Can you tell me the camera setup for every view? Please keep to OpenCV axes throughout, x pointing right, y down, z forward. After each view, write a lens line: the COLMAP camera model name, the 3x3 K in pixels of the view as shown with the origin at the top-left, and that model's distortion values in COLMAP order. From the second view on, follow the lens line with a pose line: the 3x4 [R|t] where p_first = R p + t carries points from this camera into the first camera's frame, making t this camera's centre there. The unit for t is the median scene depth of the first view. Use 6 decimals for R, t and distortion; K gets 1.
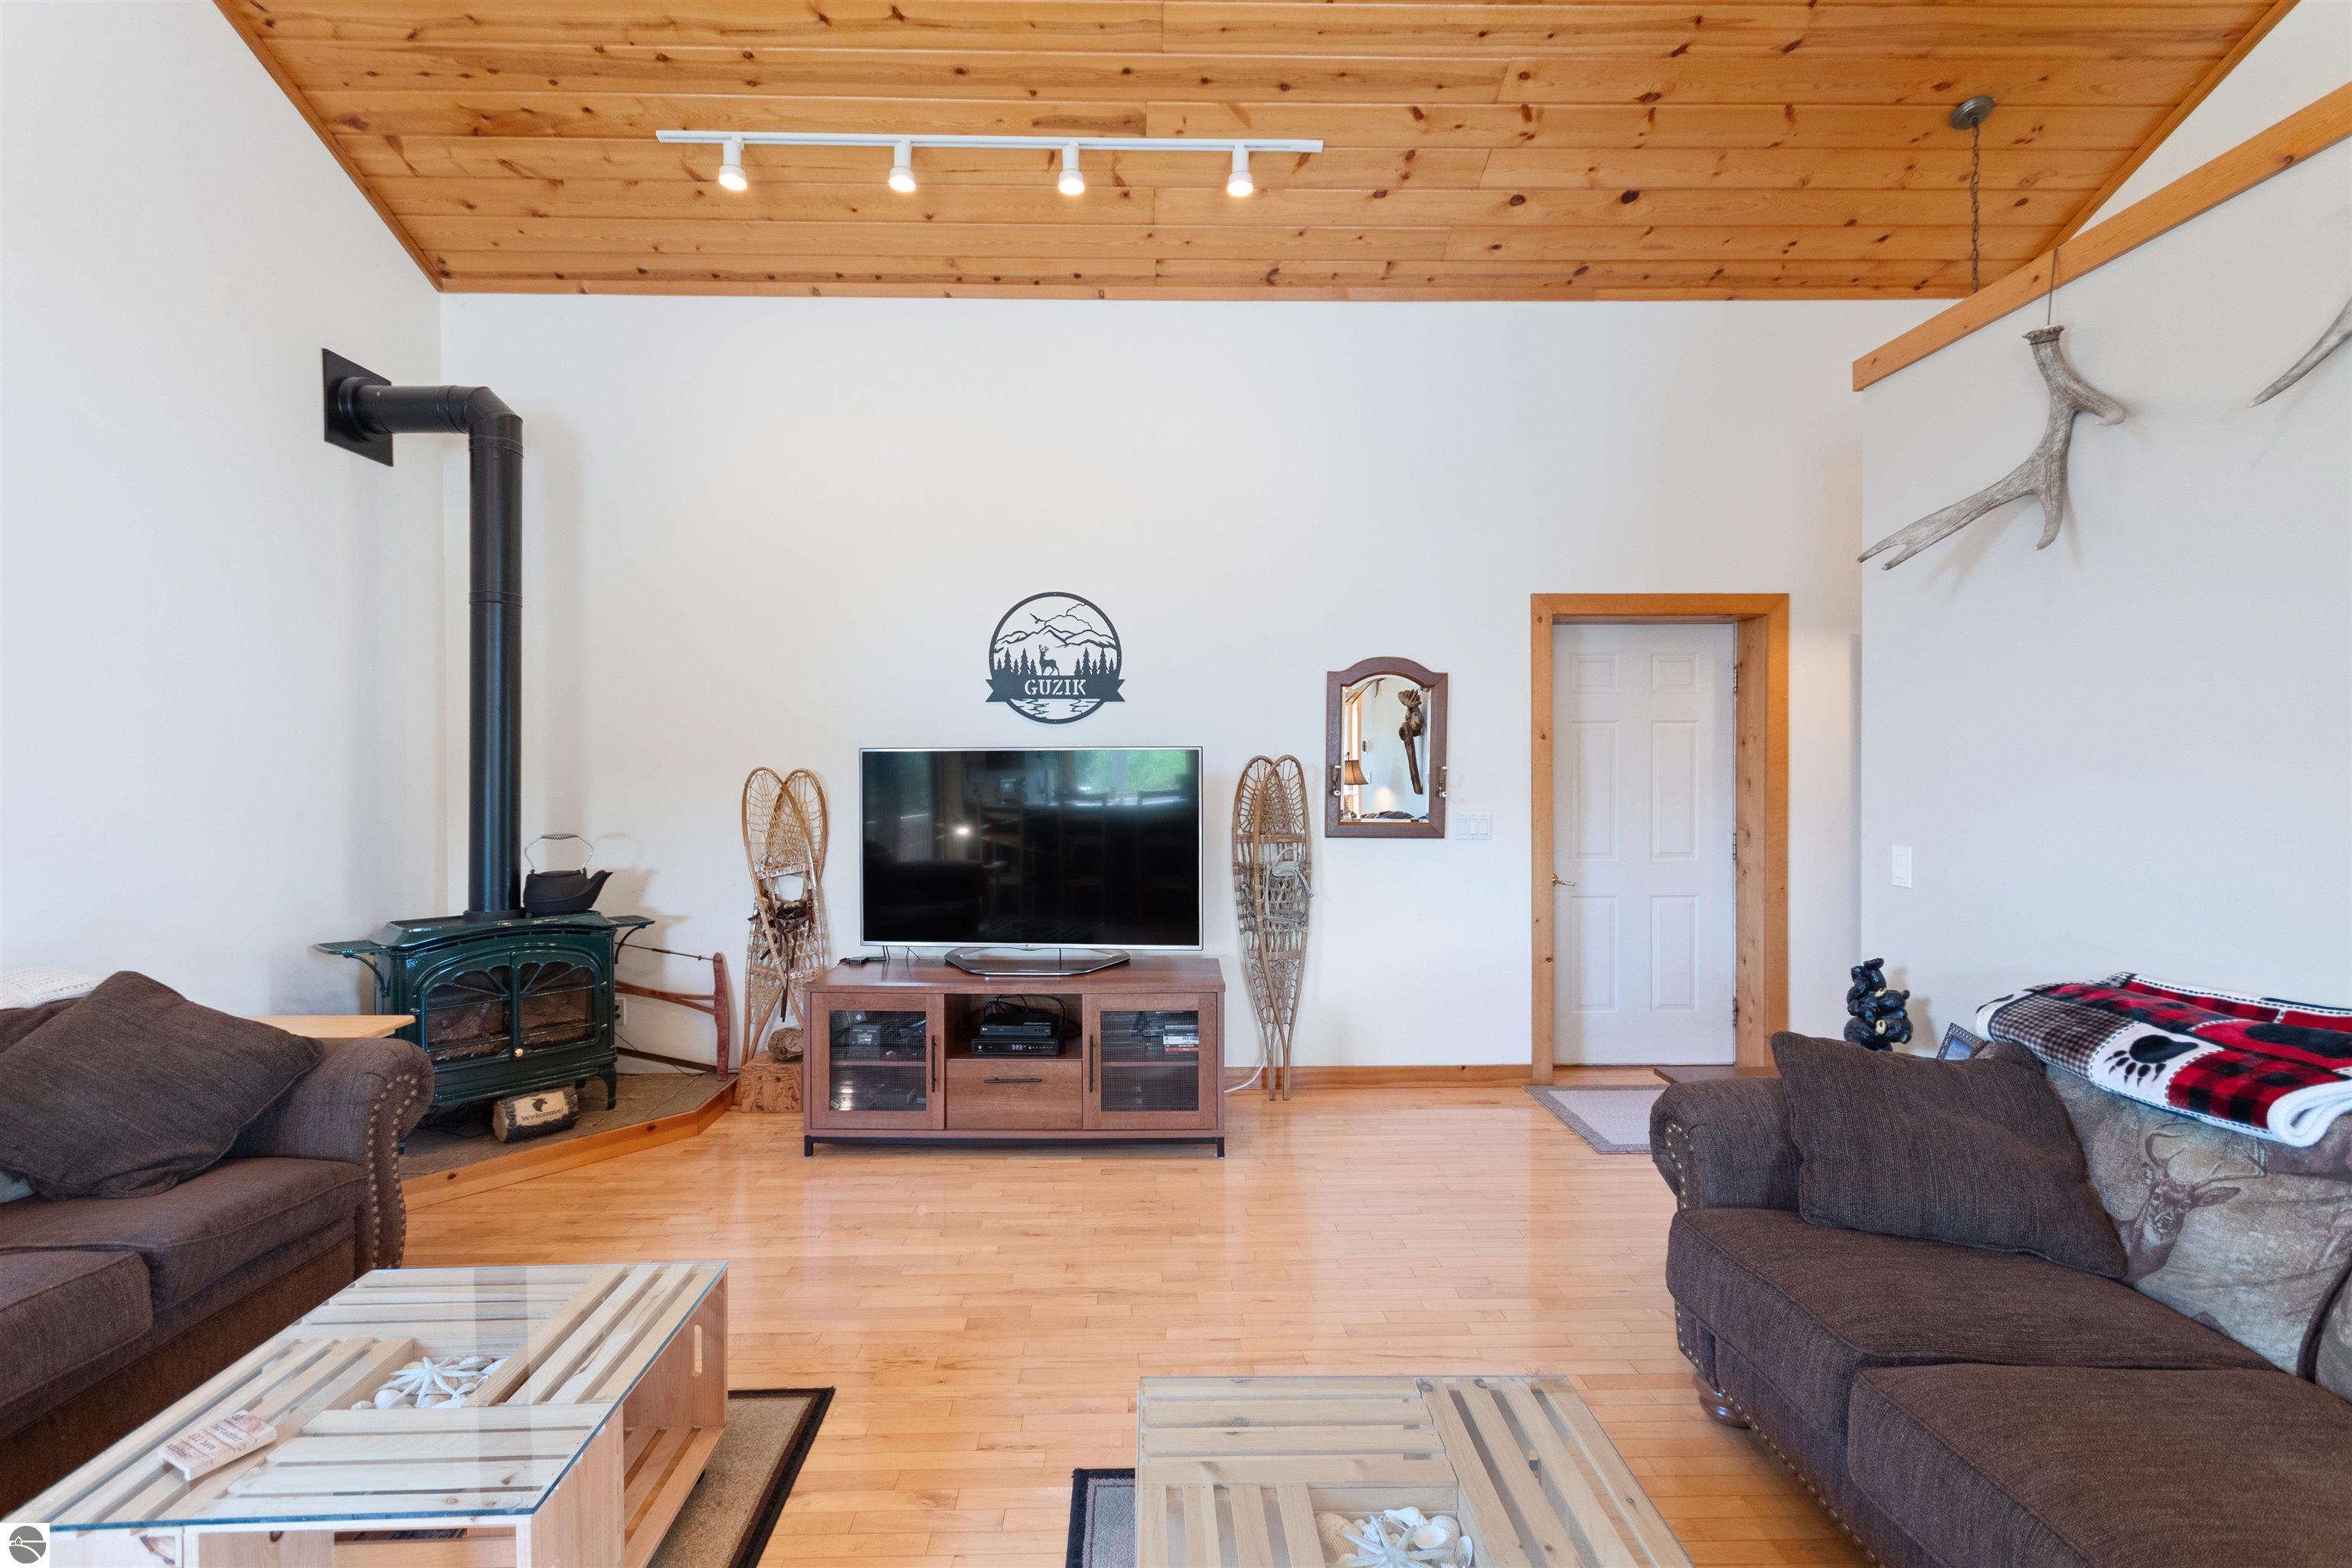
lens RADIAL K [[1055.2, 0, 1173.1], [0, 1055.2, 775.0], [0, 0, 1]] dist [0.001844, -0.000136]
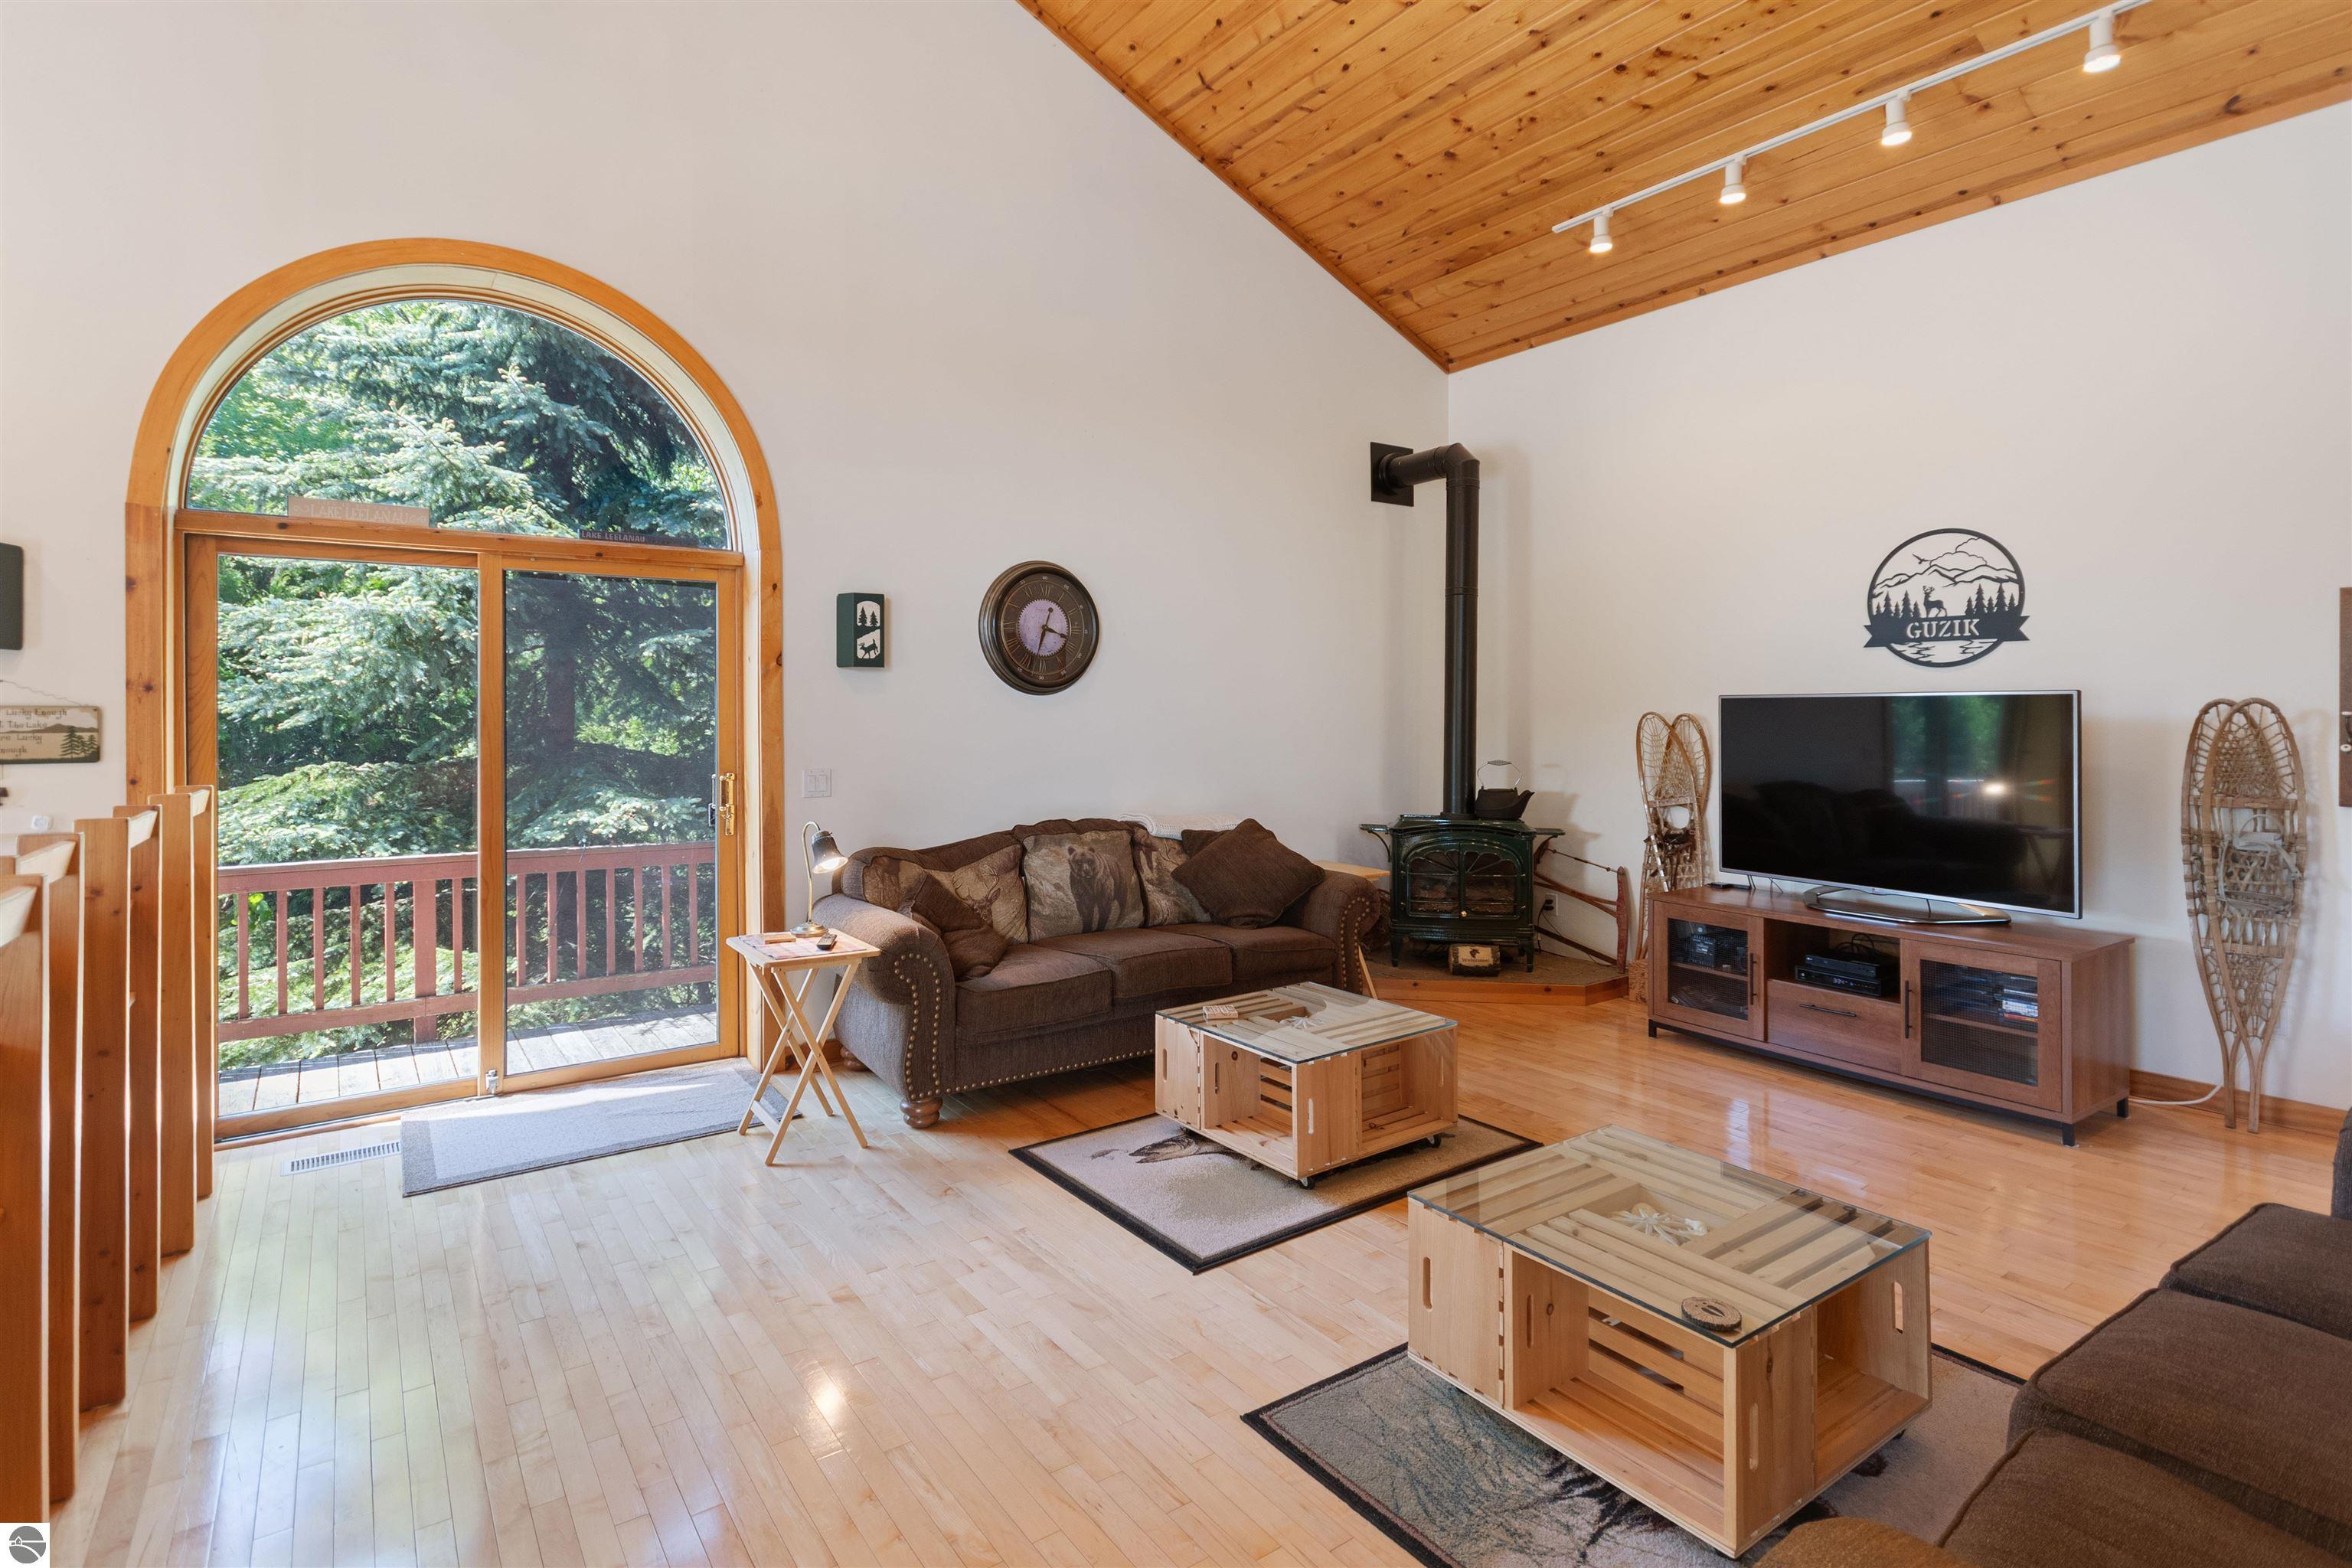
lens RADIAL K [[1176.5, 0, 1167.0], [0, 1176.5, 695.5], [0, 0, 1]] dist [0.002722, -0.004468]
pose [[0.556960, -0.010010, -0.830479, 0.432490], [-0.007452, 0.999827, -0.017049, 0.000484], [0.830506, 0.015685, 0.556789, -0.193801]]
